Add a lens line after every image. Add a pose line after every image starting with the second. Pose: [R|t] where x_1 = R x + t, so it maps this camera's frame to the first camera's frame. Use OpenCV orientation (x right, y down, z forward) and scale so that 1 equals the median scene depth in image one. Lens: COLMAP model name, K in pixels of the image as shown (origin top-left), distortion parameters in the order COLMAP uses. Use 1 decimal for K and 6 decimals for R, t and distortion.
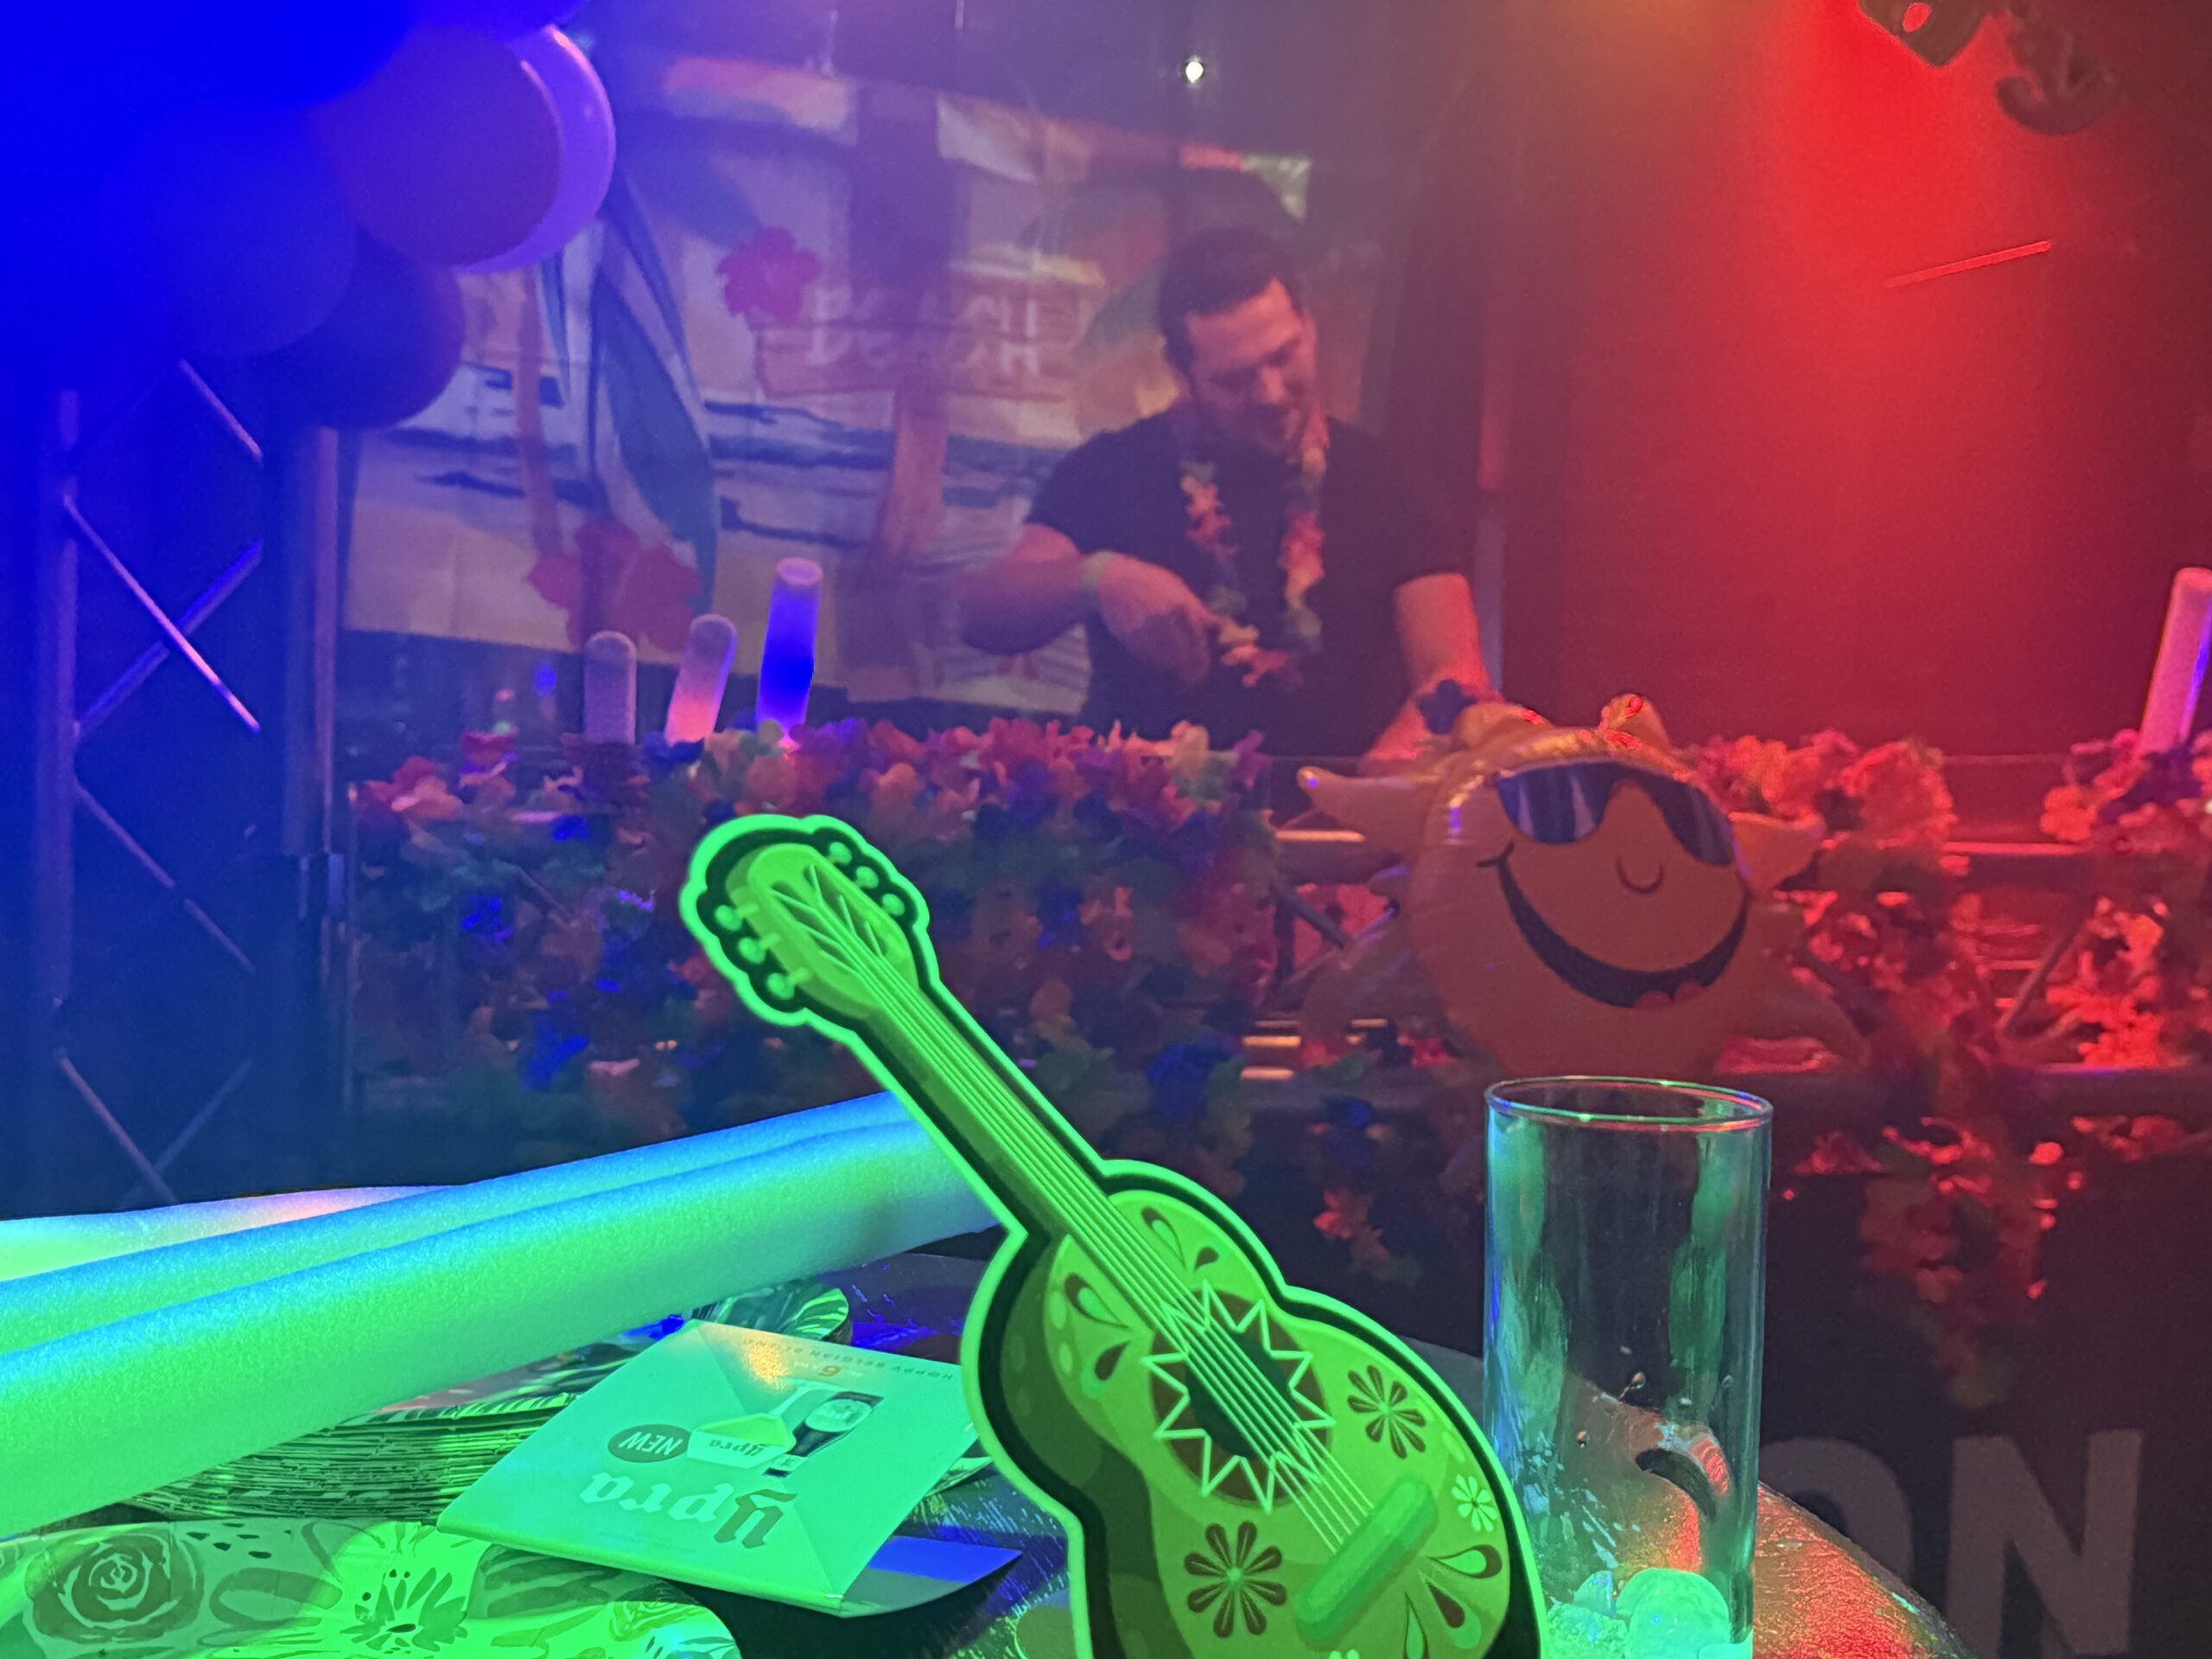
lens RADIAL K [[2862.1, 0, 1106.0], [0, 2862.1, 829.5], [0, 0, 1]] dist [0.131087, -0.008562]
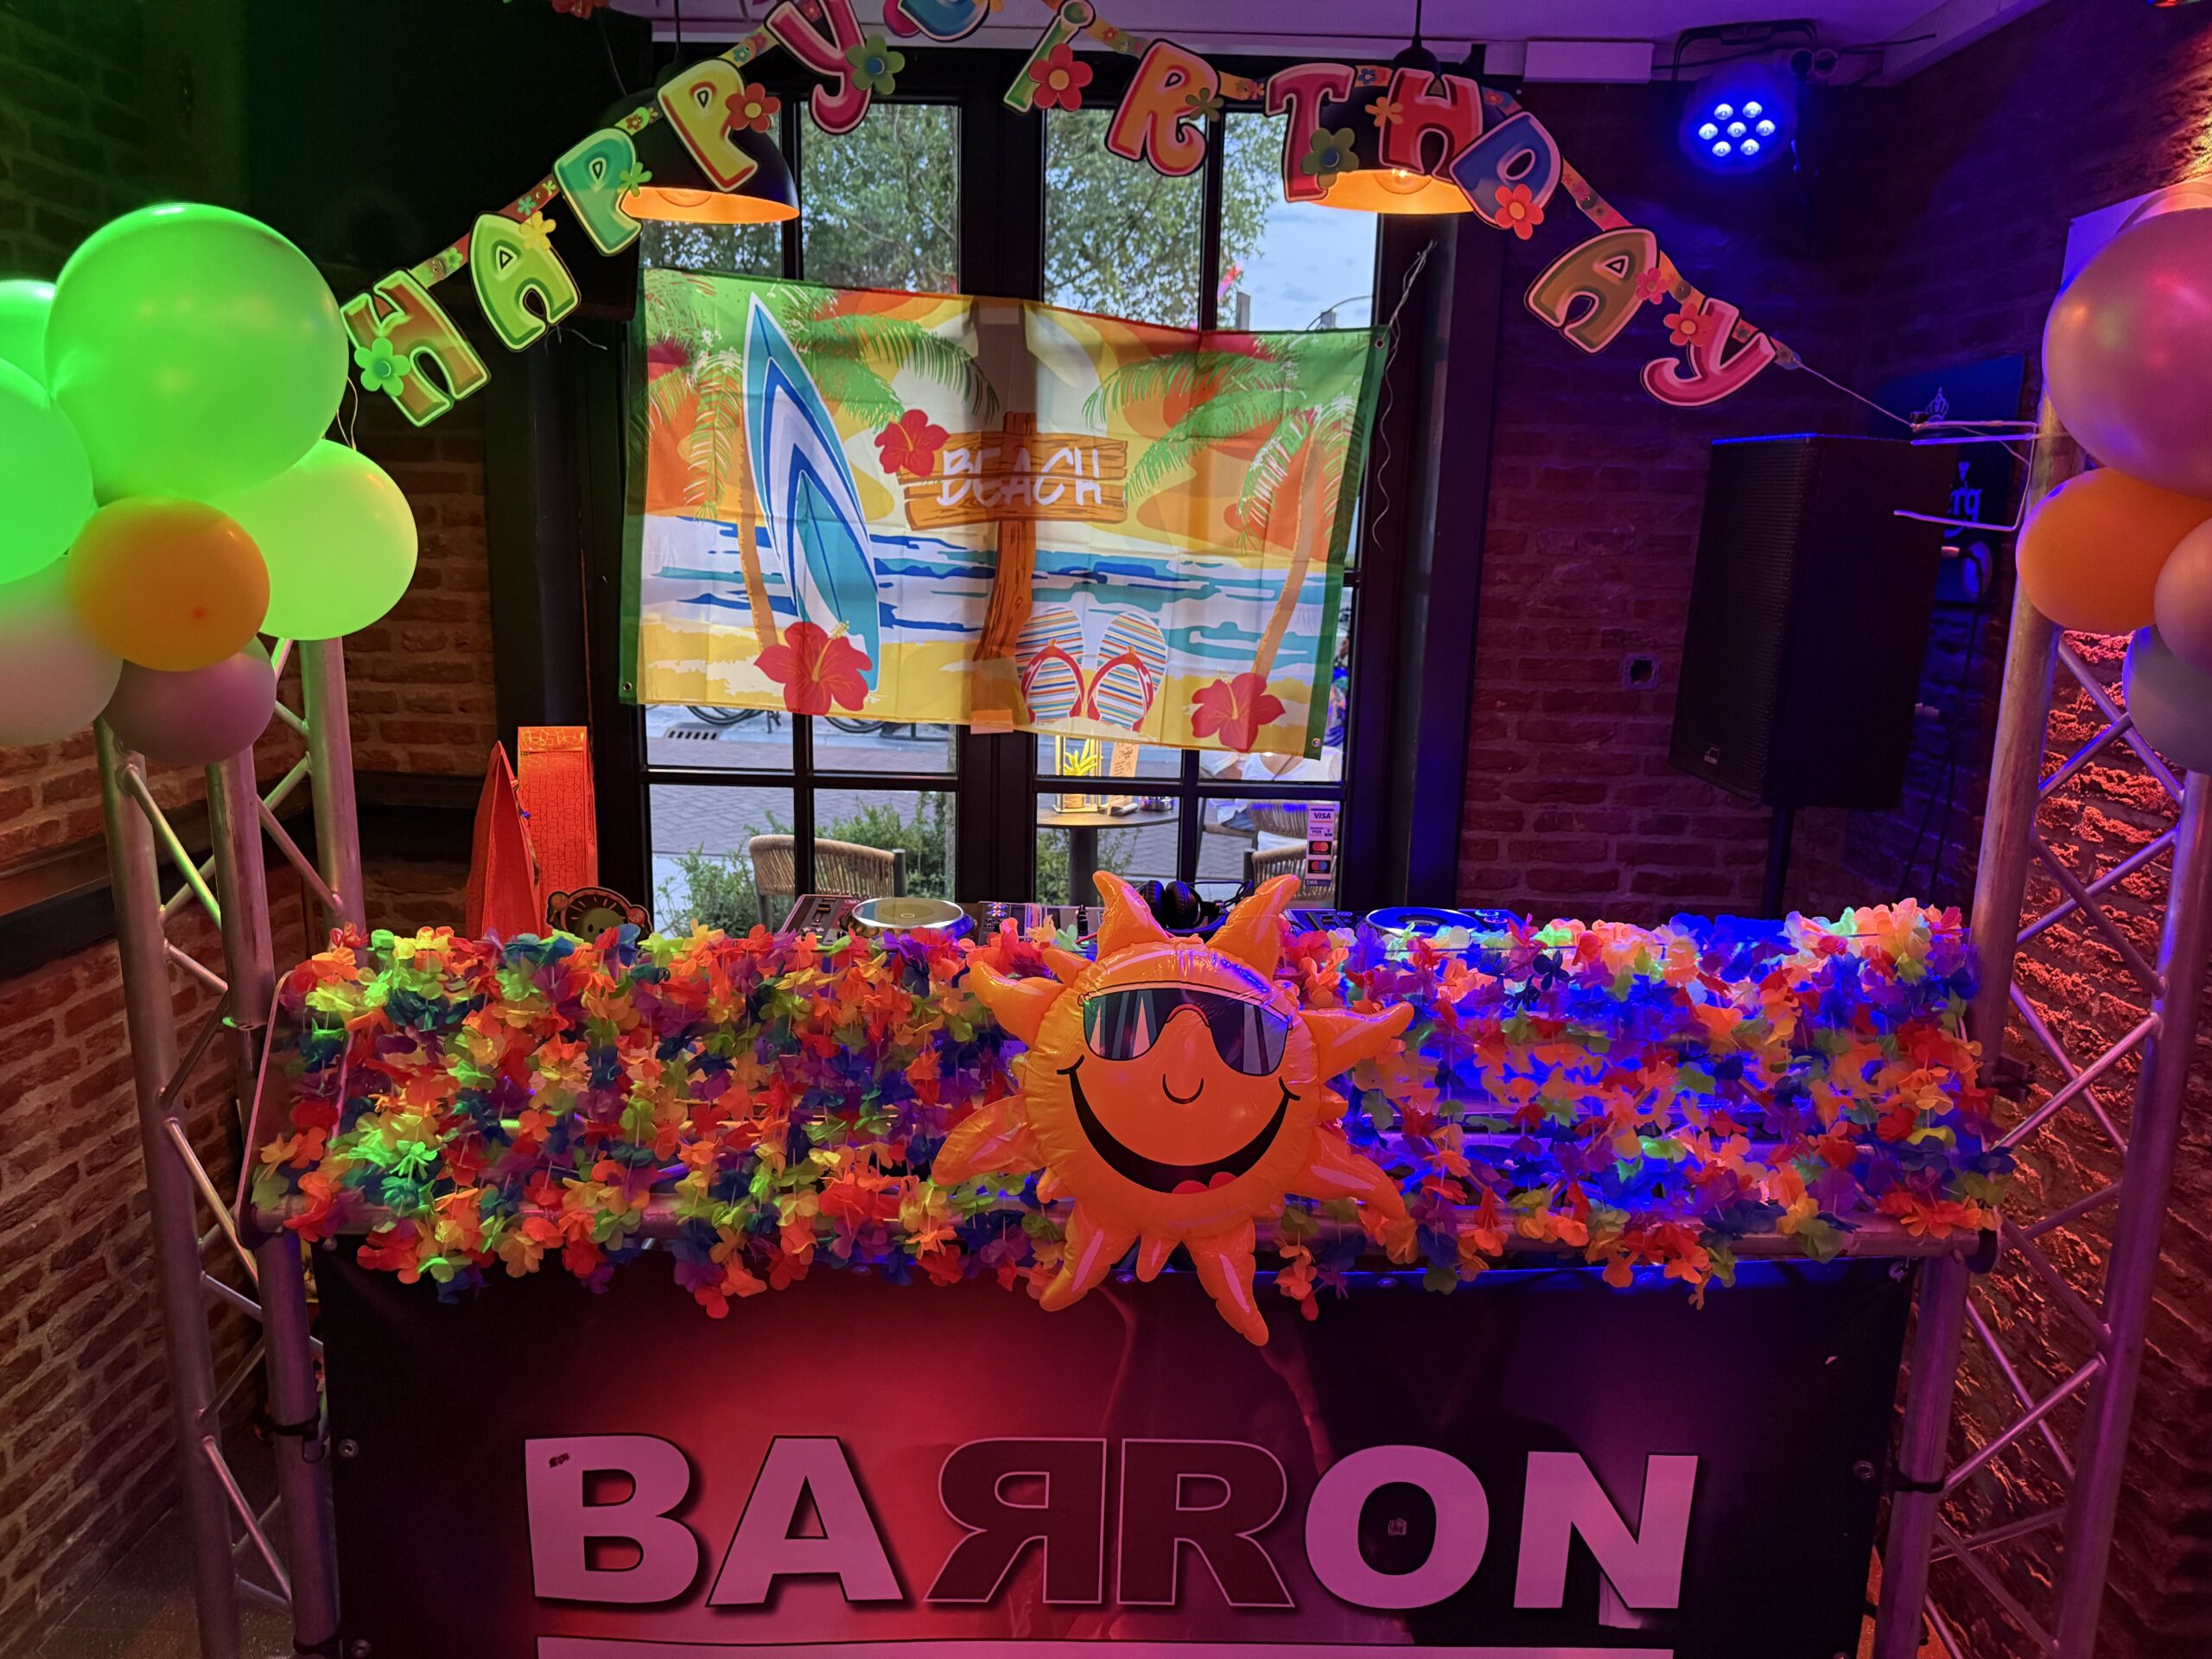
lens RADIAL K [[1677.6, 0, 1109.9], [0, 1677.6, 938.3], [0, 0, 1]] dist [-0.040022, -0.004481]
pose [[0.963480, 0.049256, -0.263211, 0.287254], [0.005698, 0.978944, 0.204052, -0.164763], [0.267720, -0.198099, 0.942912, 0.261884]]
